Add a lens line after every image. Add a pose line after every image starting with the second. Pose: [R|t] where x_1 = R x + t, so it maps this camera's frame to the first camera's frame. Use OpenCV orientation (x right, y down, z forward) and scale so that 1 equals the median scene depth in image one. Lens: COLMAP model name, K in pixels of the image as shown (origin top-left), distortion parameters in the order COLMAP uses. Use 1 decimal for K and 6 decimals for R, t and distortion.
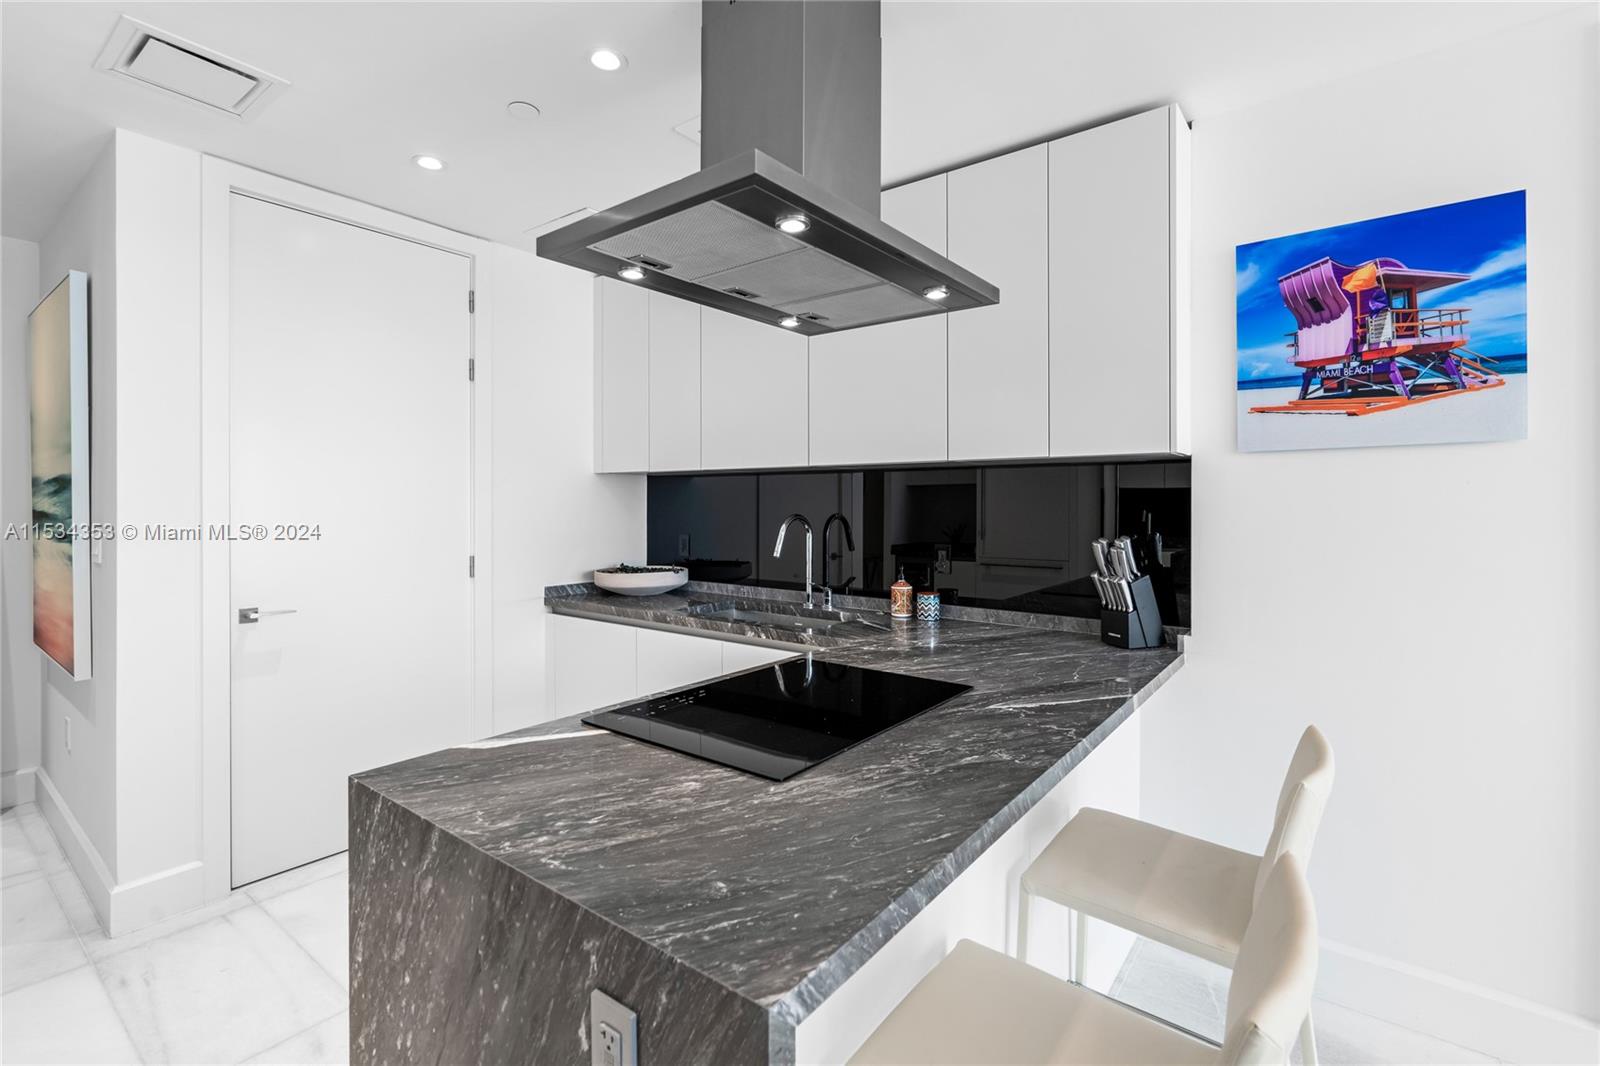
lens RADIAL K [[734.7, 0, 802.9], [0, 734.7, 509.2], [0, 0, 1]] dist [-0.004668, 0.002256]
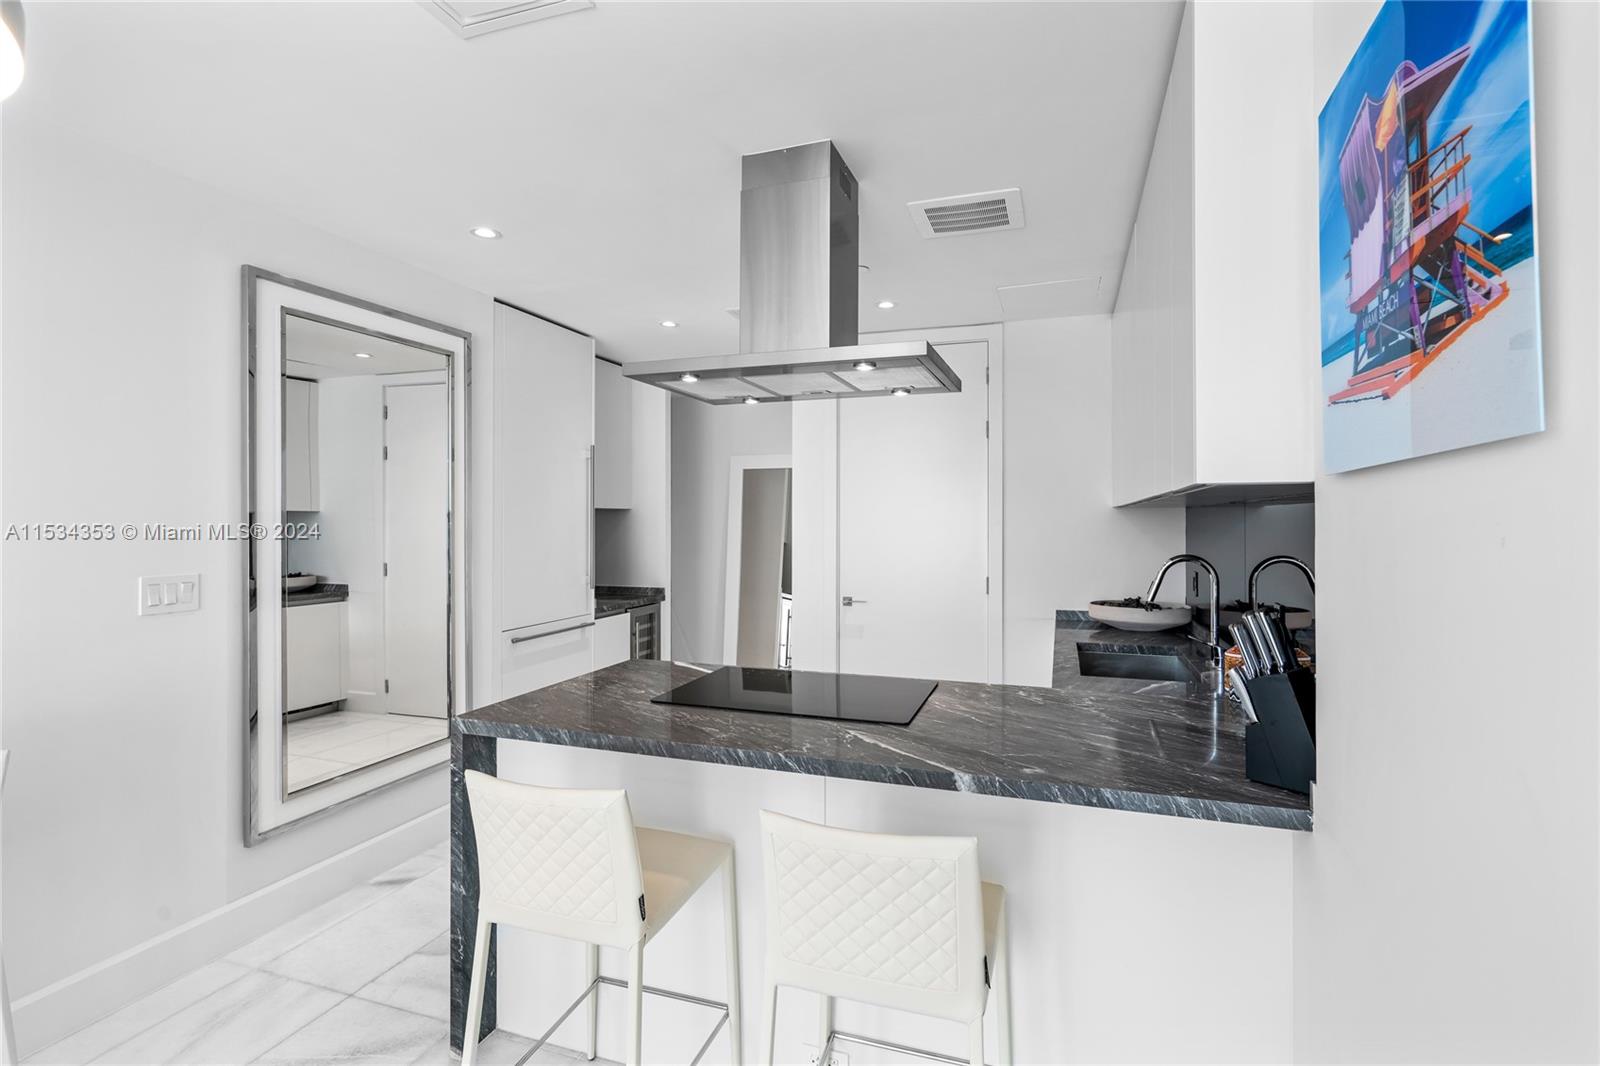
lens RADIAL K [[753.1, 0, 804.1], [0, 753.1, 525.2], [0, 0, 1]] dist [-0.001268, 0.000205]
pose [[0.319243, 0.006671, -0.947649, 1.081250], [-0.013234, 0.999909, 0.002581, -0.038100], [0.947580, 0.011717, 0.319303, 0.458915]]
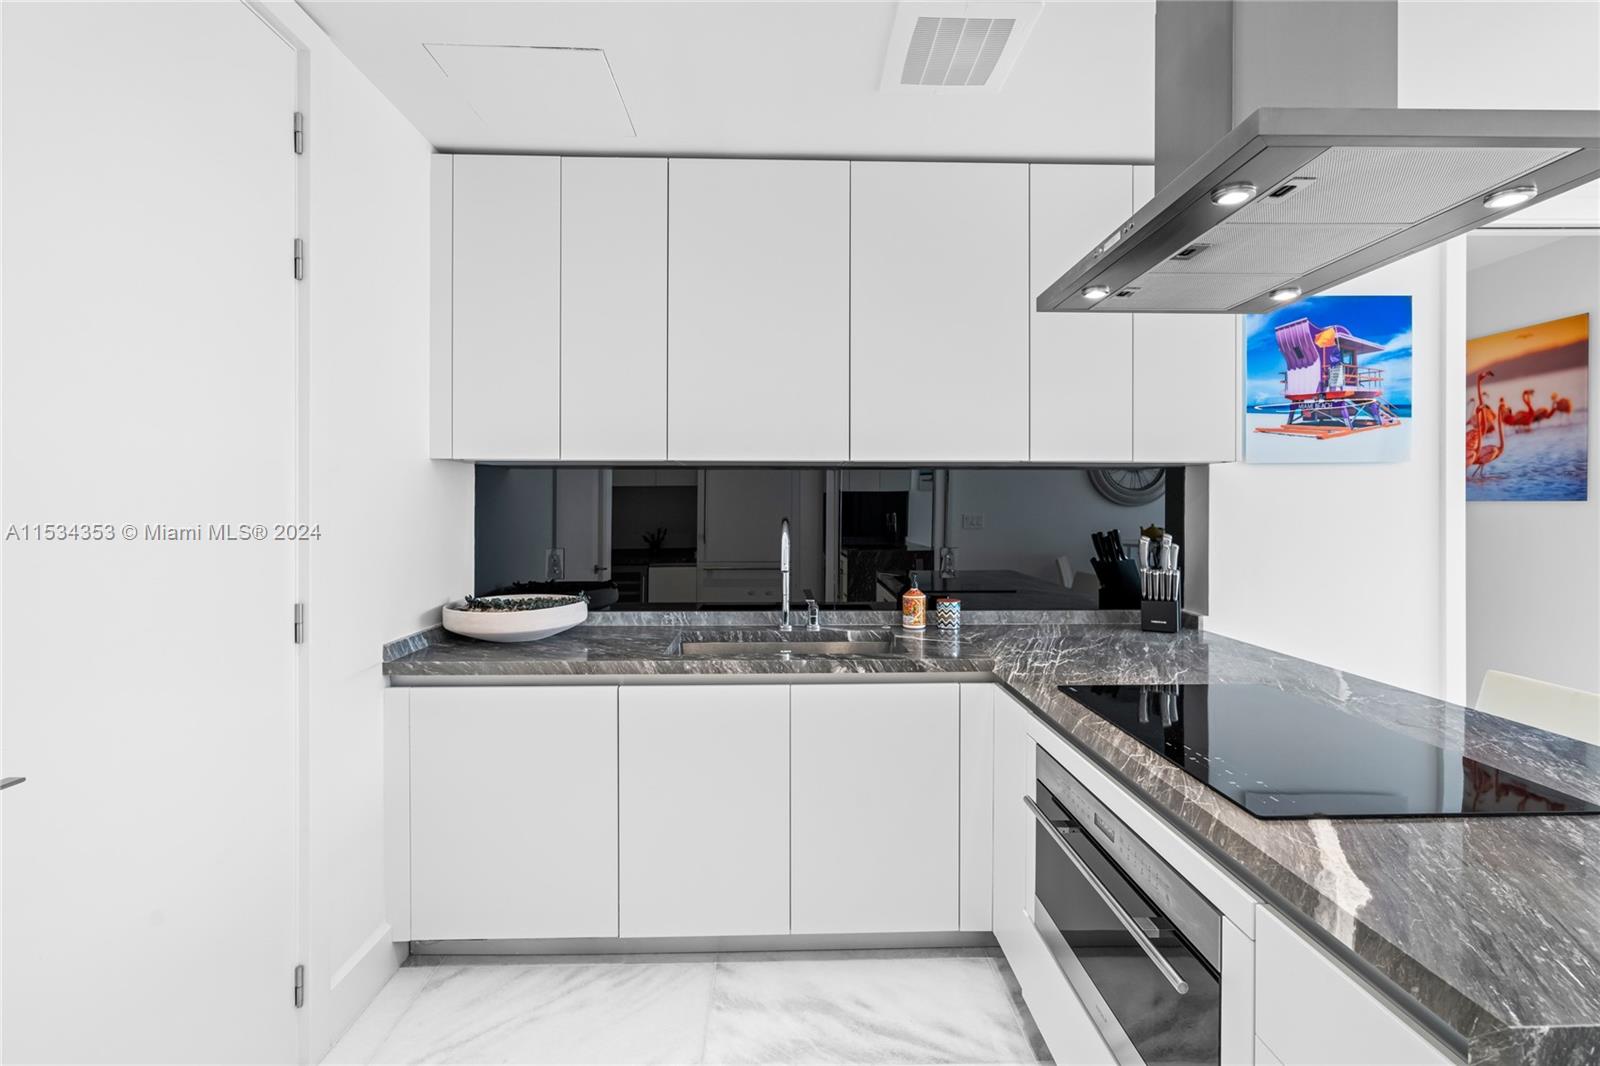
lens RADIAL K [[729.5, 0, 799.3], [0, 729.5, 506.7], [0, 0, 1]] dist [-0.003759, -0.000283]
pose [[0.772186, -0.001880, 0.635394, -0.815702], [0.006425, 0.999968, -0.004850, -0.003318], [-0.635365, 0.007827, 0.772173, 0.565248]]
